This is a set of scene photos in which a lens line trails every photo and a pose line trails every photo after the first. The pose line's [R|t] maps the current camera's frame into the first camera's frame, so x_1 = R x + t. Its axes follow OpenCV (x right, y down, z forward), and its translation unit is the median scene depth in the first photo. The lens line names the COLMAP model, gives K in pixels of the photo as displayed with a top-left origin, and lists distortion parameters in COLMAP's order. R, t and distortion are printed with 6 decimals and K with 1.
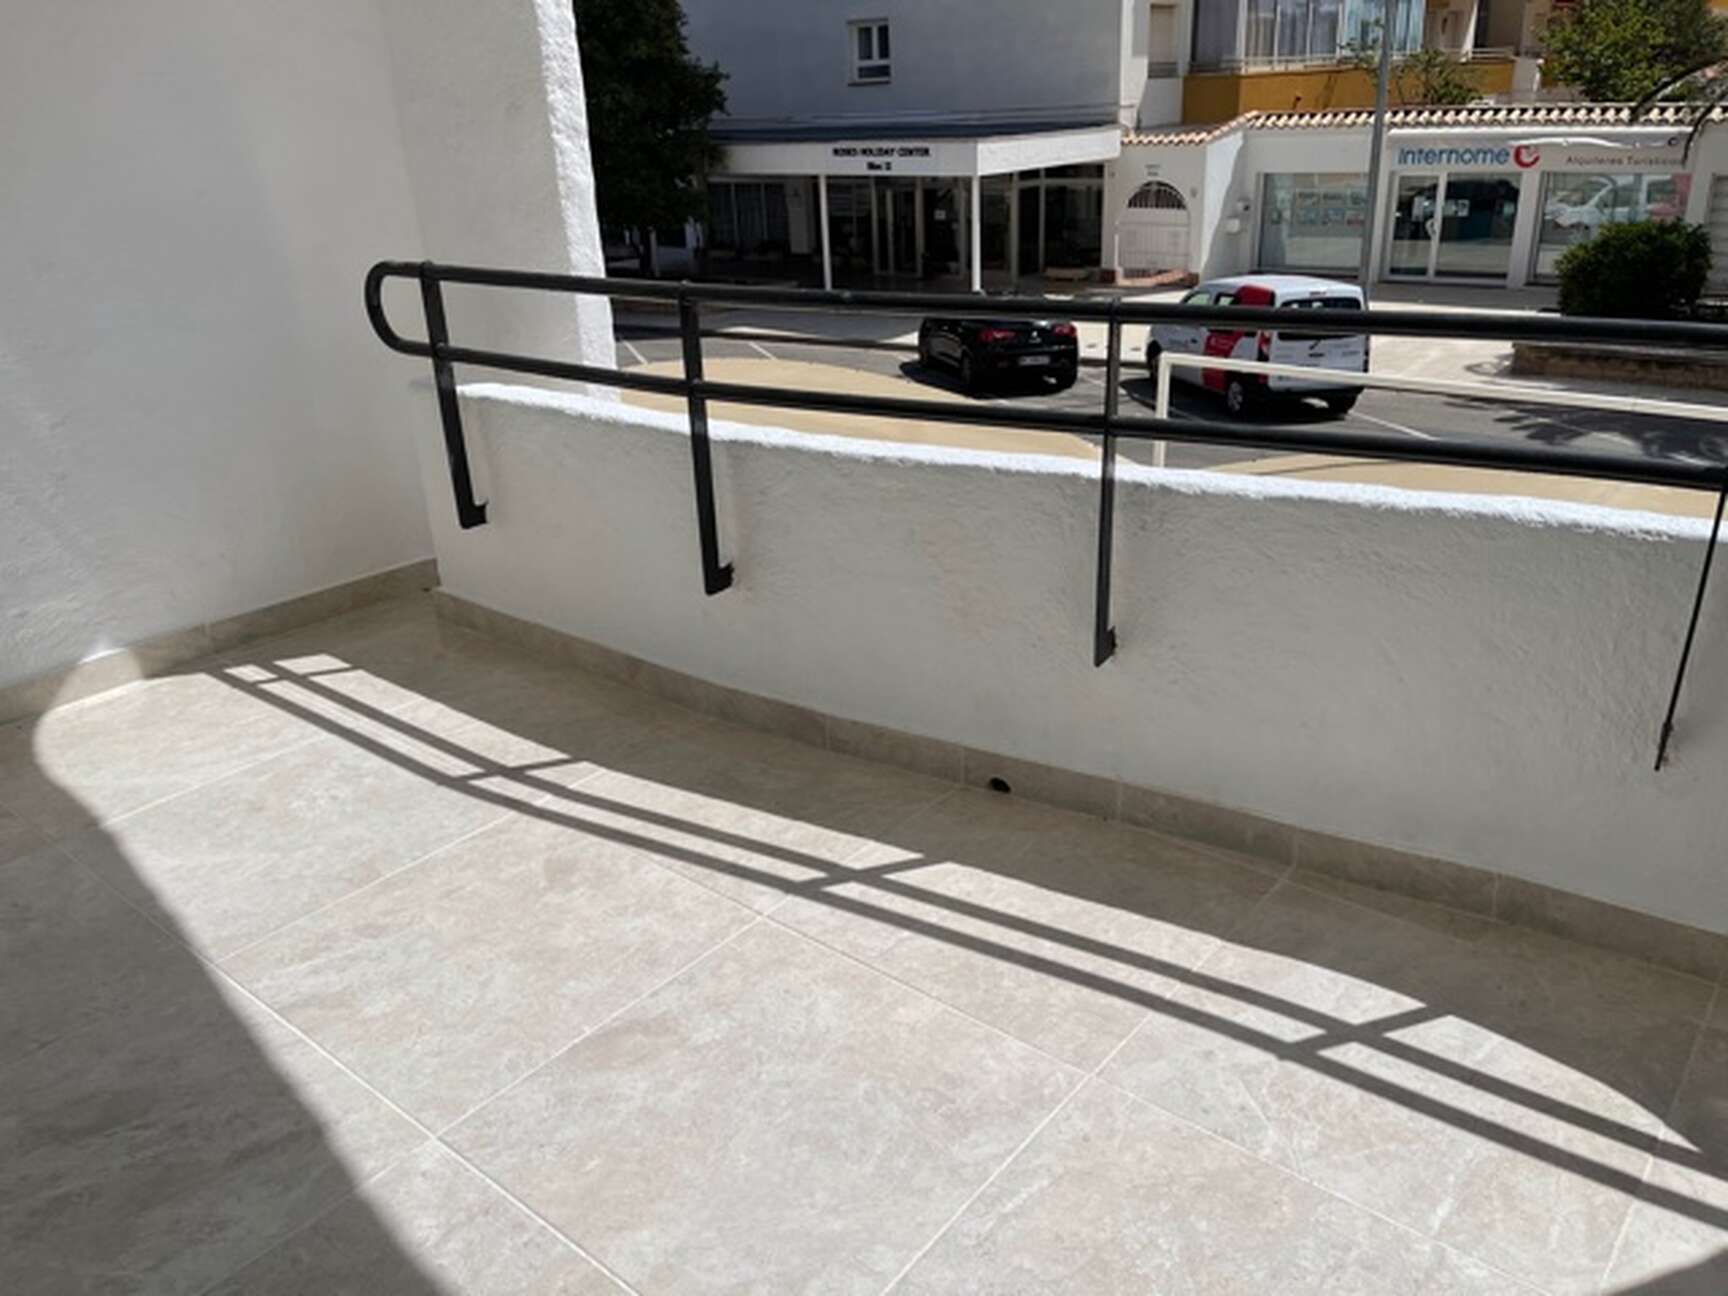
lens RADIAL K [[1308.2, 0, 860.8], [0, 1308.2, 640.5], [0, 0, 1]] dist [0.072128, -0.097410]
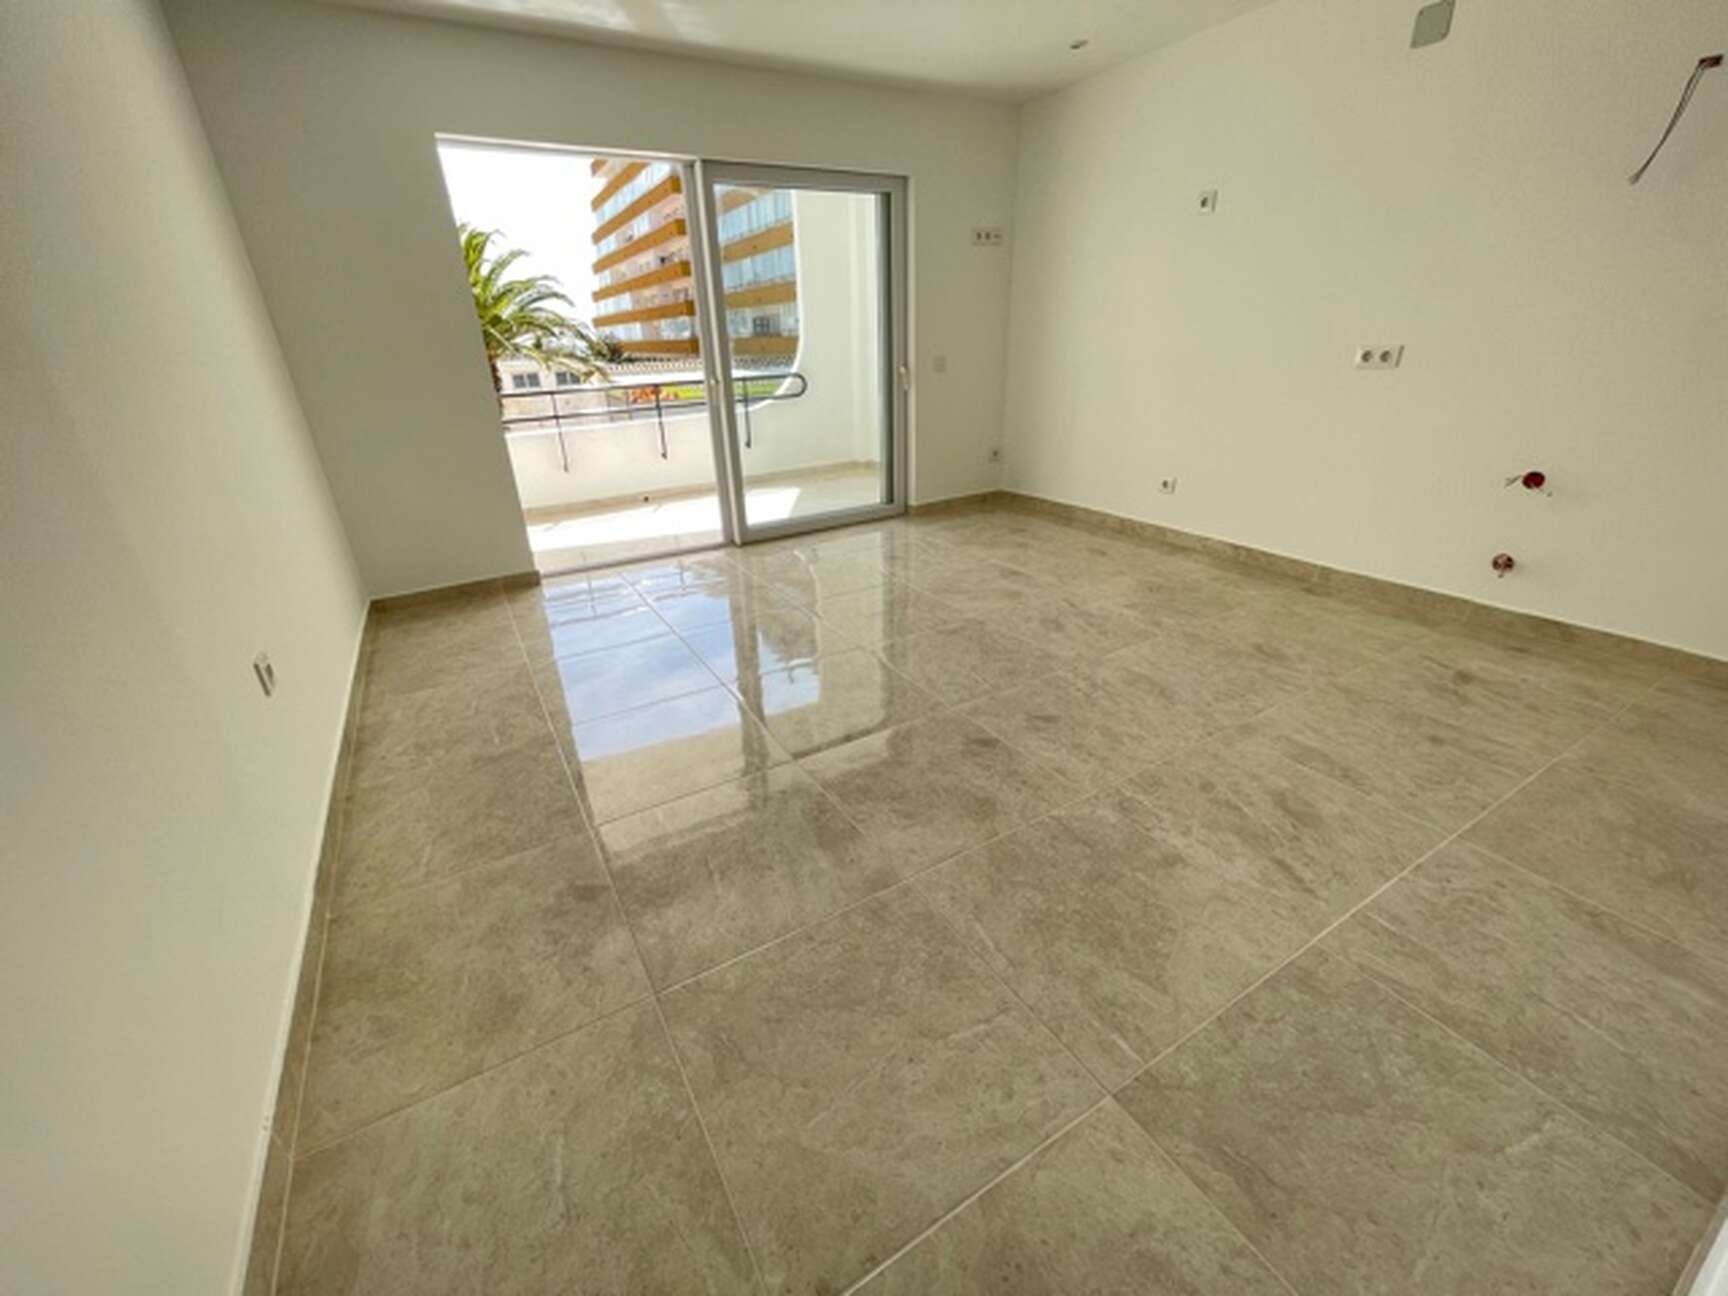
lens RADIAL K [[697.5, 0, 853.5], [0, 697.5, 645.9], [0, 0, 1]] dist [0.000203, -0.000016]
pose [[0.345263, -0.353902, 0.869222, -1.468019], [0.380135, 0.899536, 0.215251, 0.246601], [-0.858074, 0.256104, 0.445107, -0.415012]]
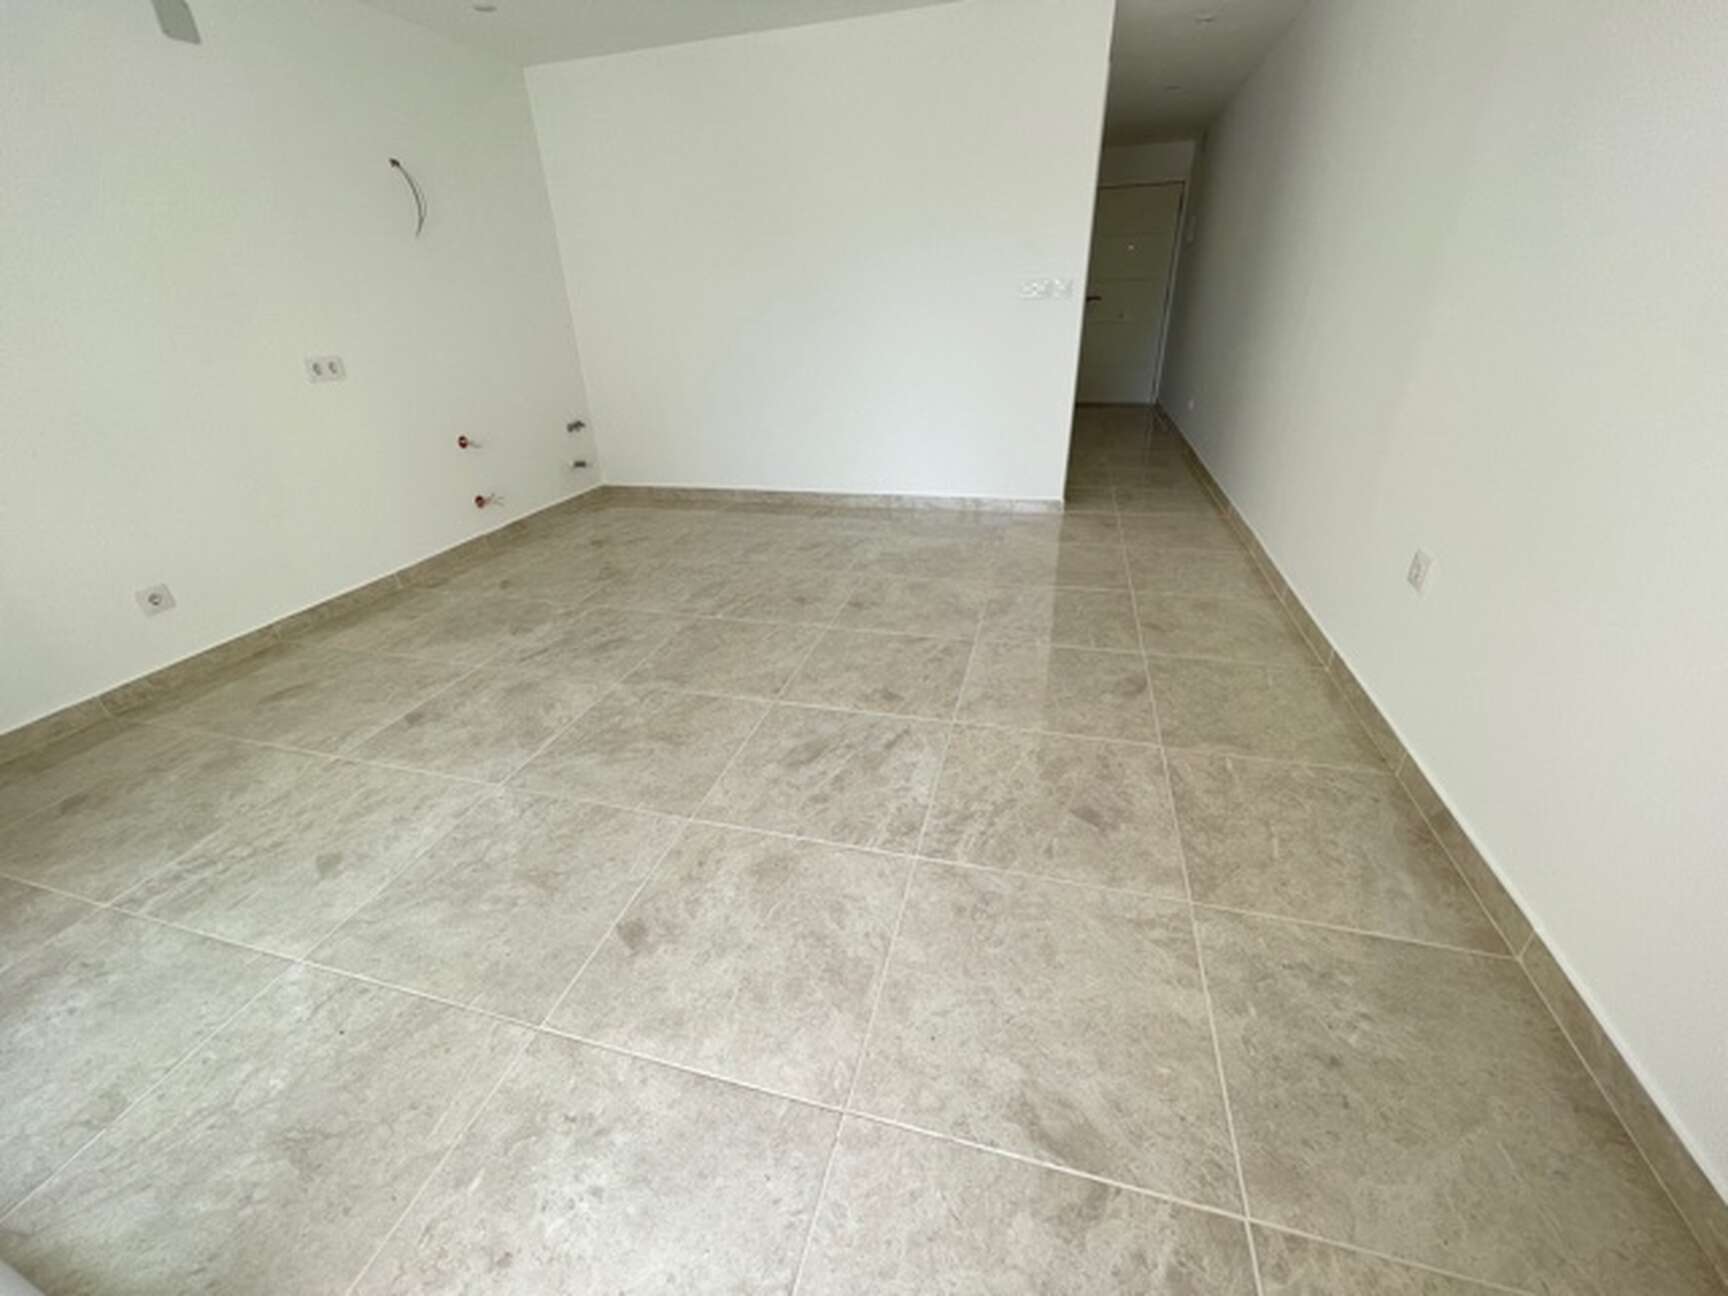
lens RADIAL K [[699.2, 0, 849.2], [0, 699.2, 649.9], [0, 0, 1]] dist [-0.000993, -0.000060]
pose [[-0.912820, 0.252438, -0.320991, -0.523254], [-0.081234, 0.658085, 0.748548, -0.149398], [0.400201, 0.709365, -0.580207, 0.403733]]
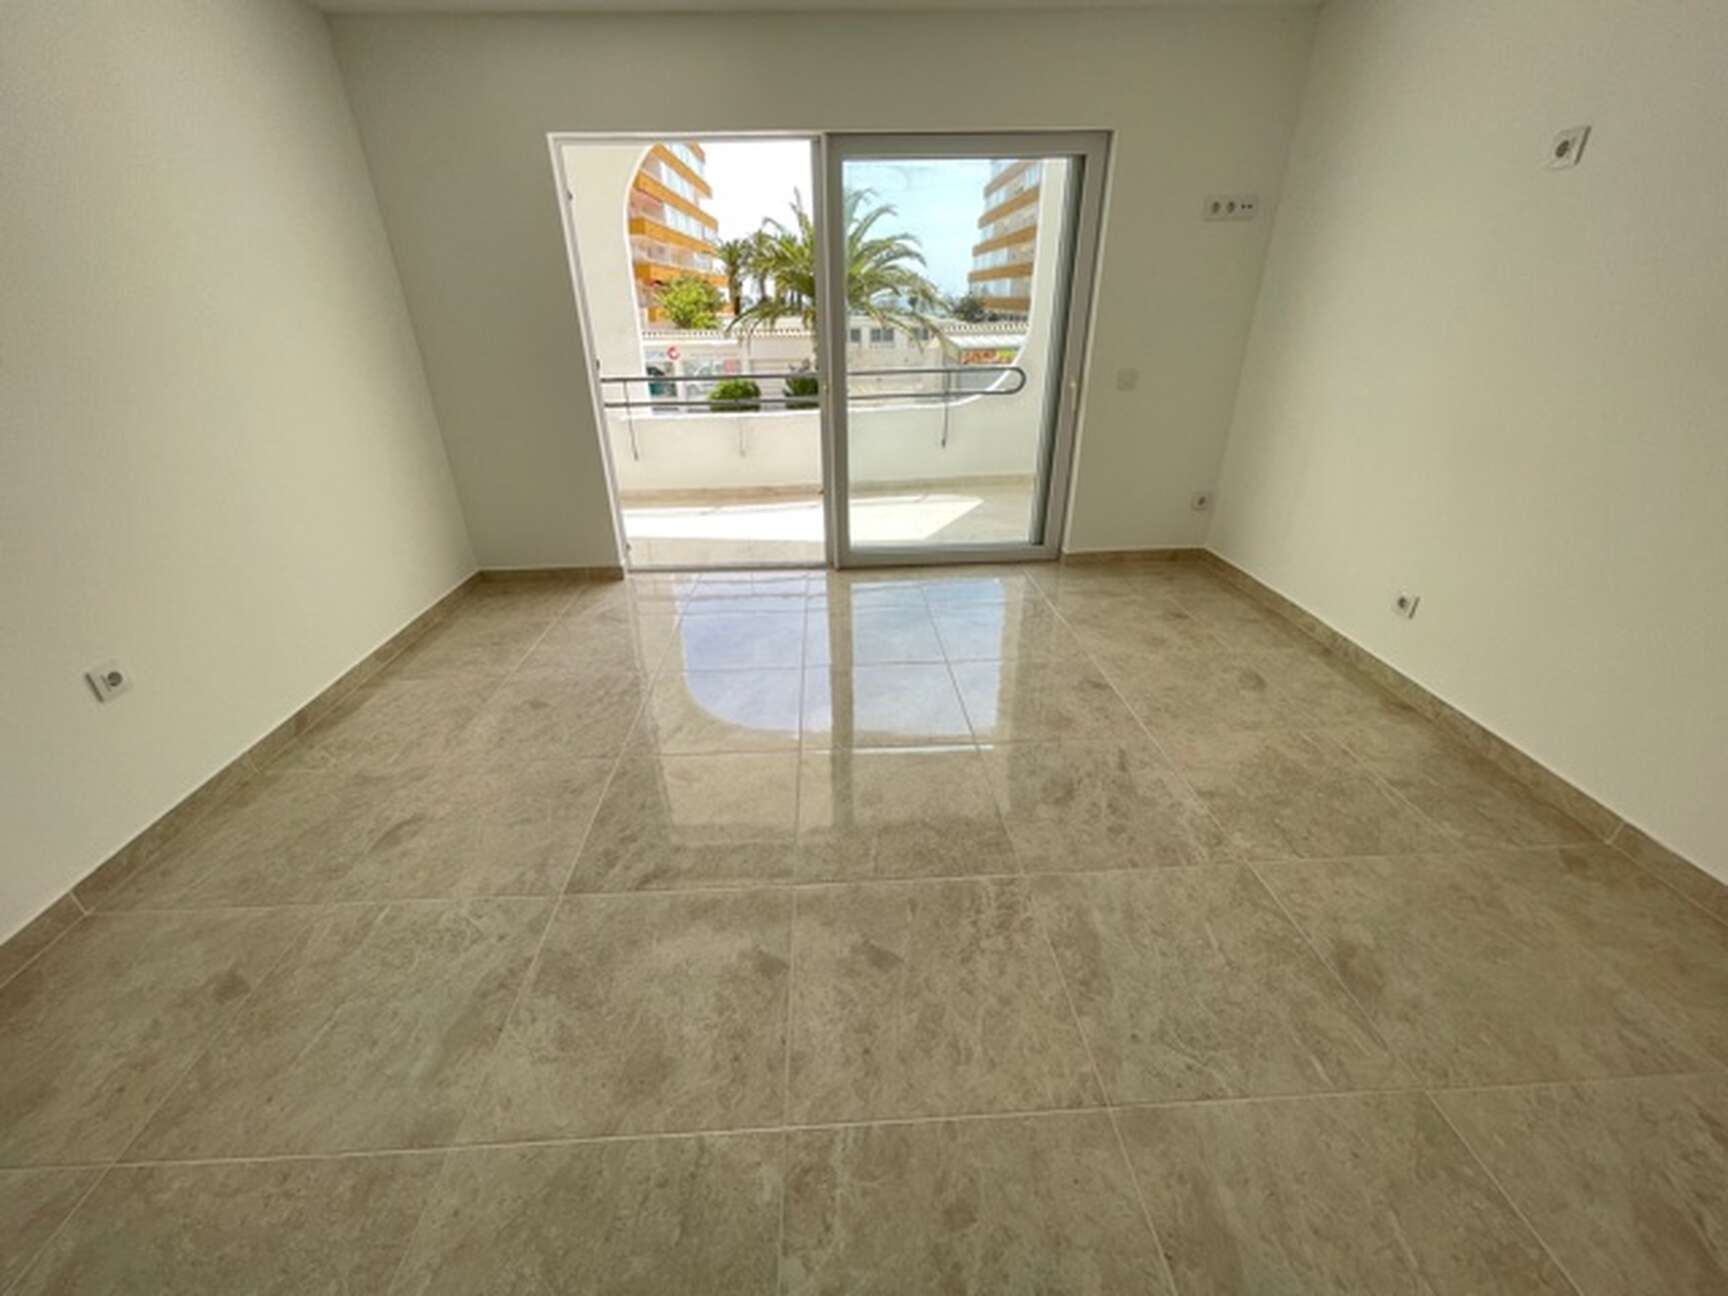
lens RADIAL K [[700.2, 0, 852.4], [0, 700.2, 646.1], [0, 0, 1]] dist [-0.001636, 0.000166]
pose [[0.741968, -0.268849, 0.614169, -1.062336], [0.243605, 0.961573, 0.126629, 0.259746], [-0.624612, 0.055660, 0.778949, -0.642769]]
